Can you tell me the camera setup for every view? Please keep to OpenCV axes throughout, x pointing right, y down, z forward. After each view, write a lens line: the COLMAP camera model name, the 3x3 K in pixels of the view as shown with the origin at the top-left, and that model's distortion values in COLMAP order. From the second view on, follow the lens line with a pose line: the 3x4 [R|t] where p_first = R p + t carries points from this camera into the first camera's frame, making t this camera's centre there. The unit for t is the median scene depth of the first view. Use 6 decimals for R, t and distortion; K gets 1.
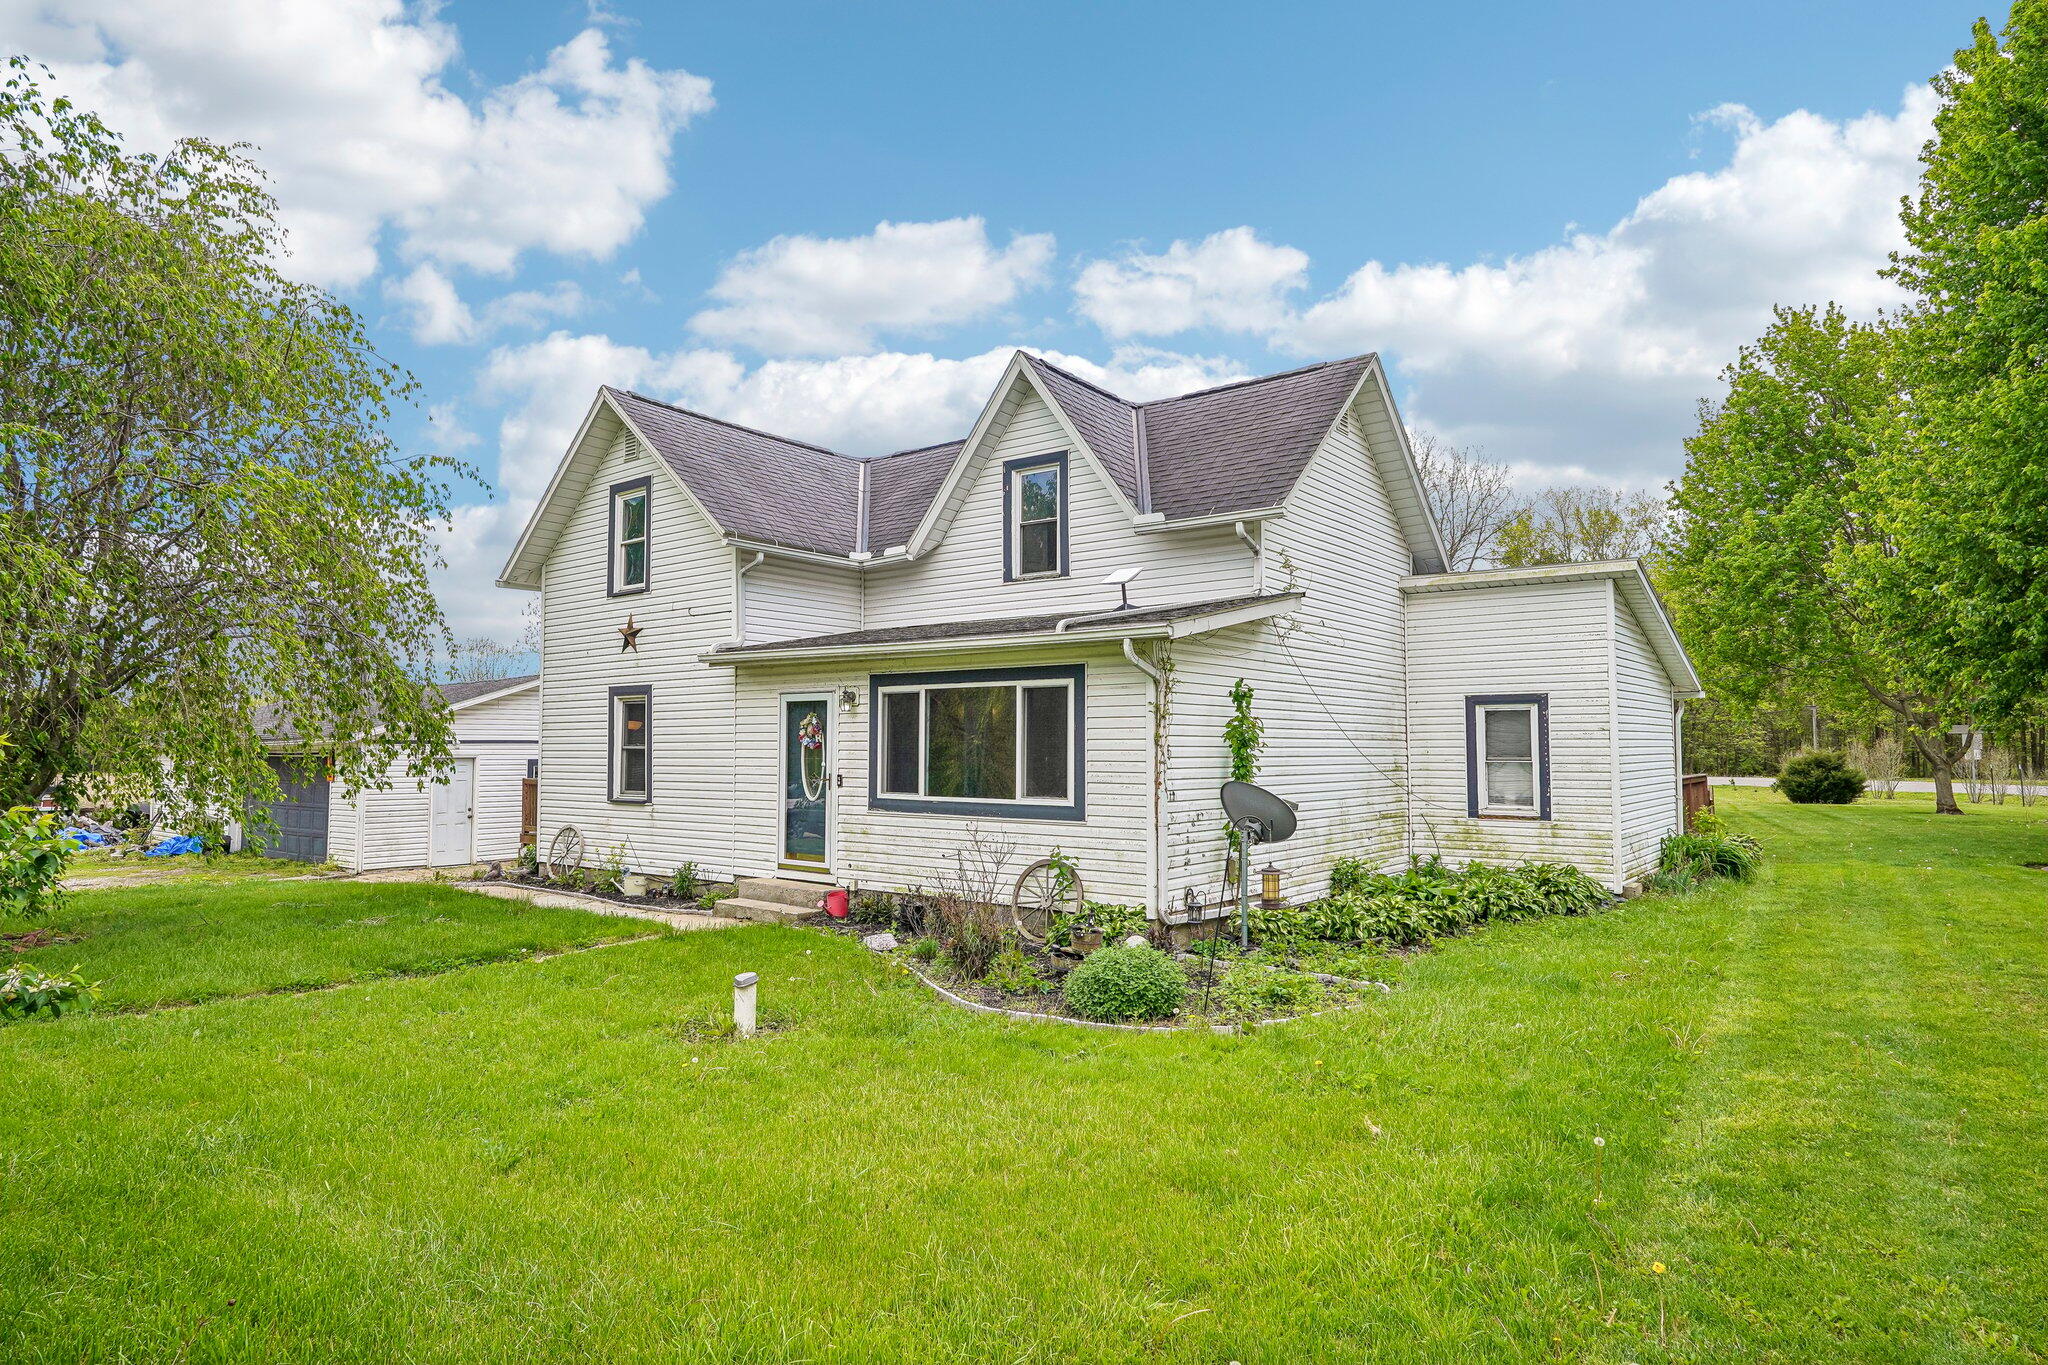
lens RADIAL K [[1167.5, 0, 1024.0], [0, 1167.5, 682.5], [0, 0, 1]] dist [0.004671, -0.000255]
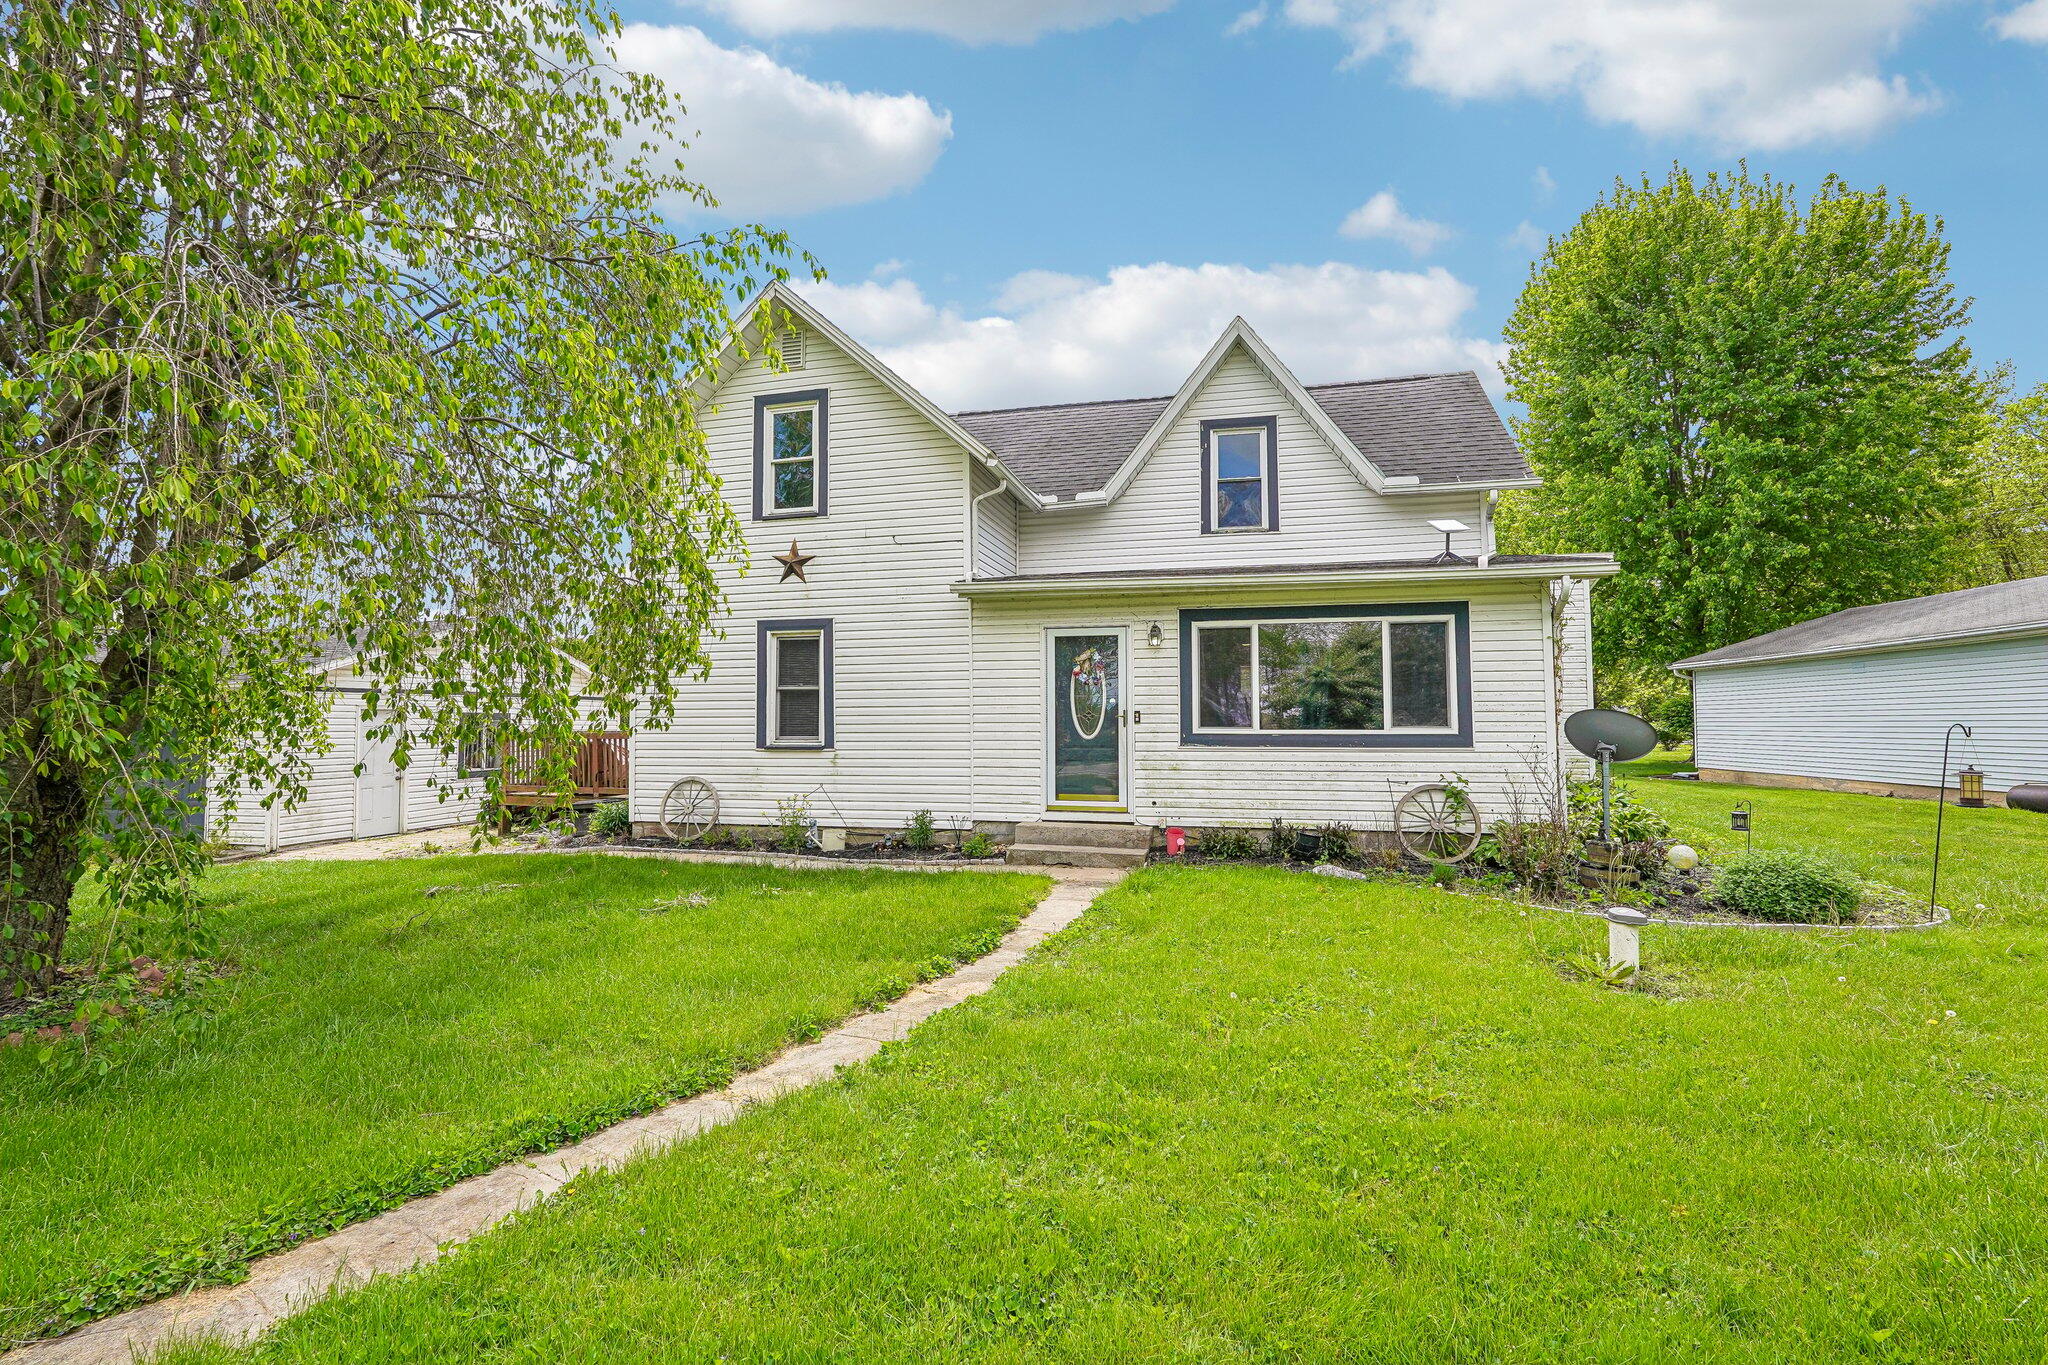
lens RADIAL K [[900.0, 0, 1024.0], [0, 900.0, 682.5], [0, 0, 1]] dist [-0.014333, 0.000772]
pose [[0.908321, 0.012924, 0.418075, -0.537335], [-0.019067, 0.999763, 0.010520, 0.046955], [-0.417840, -0.017526, 0.908352, 0.341017]]
